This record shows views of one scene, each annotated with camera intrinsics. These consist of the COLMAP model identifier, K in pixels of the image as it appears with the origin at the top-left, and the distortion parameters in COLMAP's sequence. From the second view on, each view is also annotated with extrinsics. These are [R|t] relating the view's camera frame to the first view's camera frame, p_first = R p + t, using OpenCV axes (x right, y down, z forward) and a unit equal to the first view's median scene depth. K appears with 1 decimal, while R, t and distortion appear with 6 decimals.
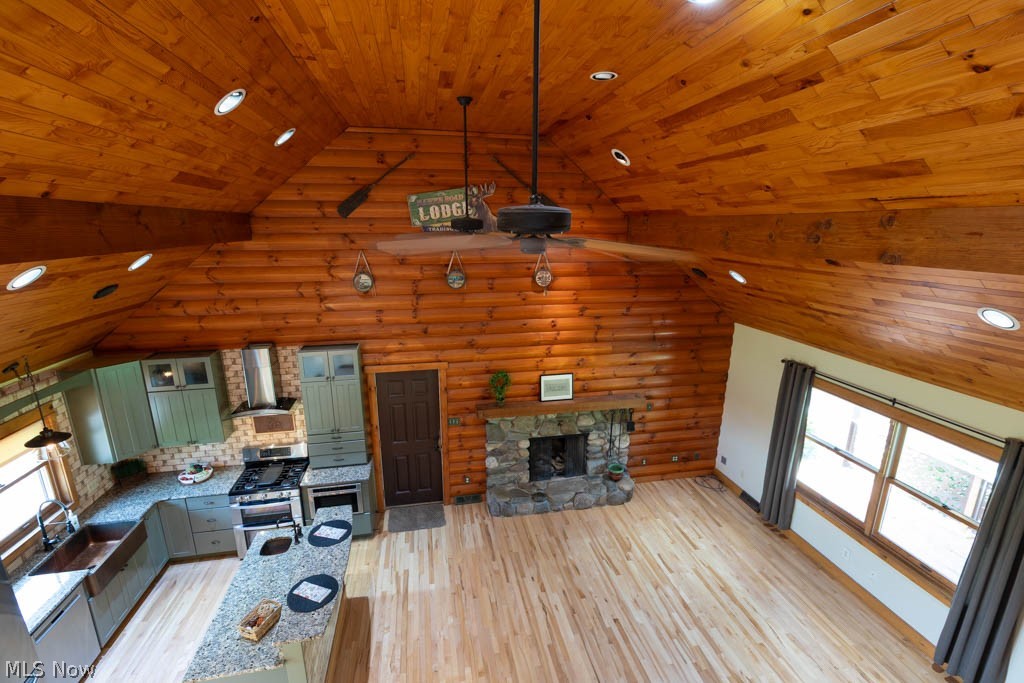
lens RADIAL K [[456.0, 0, 512.3], [0, 456.0, 346.5], [0, 0, 1]] dist [0.001983, 0.000325]
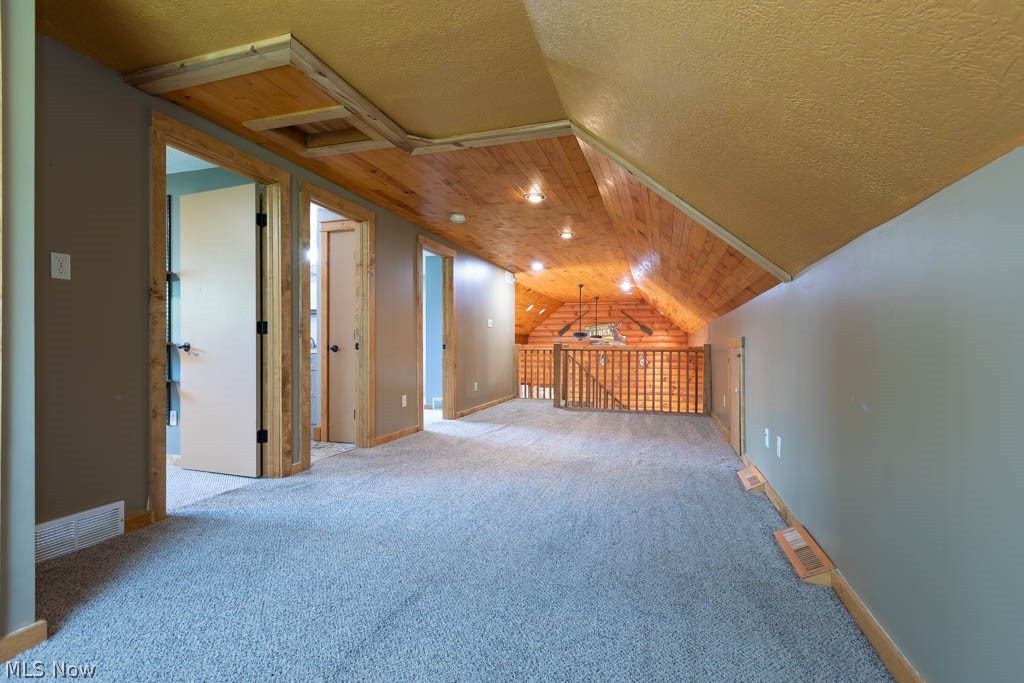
lens RADIAL K [[453.1, 0, 512.5], [0, 453.1, 346.2], [0, 0, 1]] dist [0.002400, 0.000370]
pose [[0.869363, 0.002732, -0.494167, 0.588672], [-0.130073, 0.965988, -0.223491, 0.337588], [0.476749, 0.258573, 0.840149, -1.123311]]
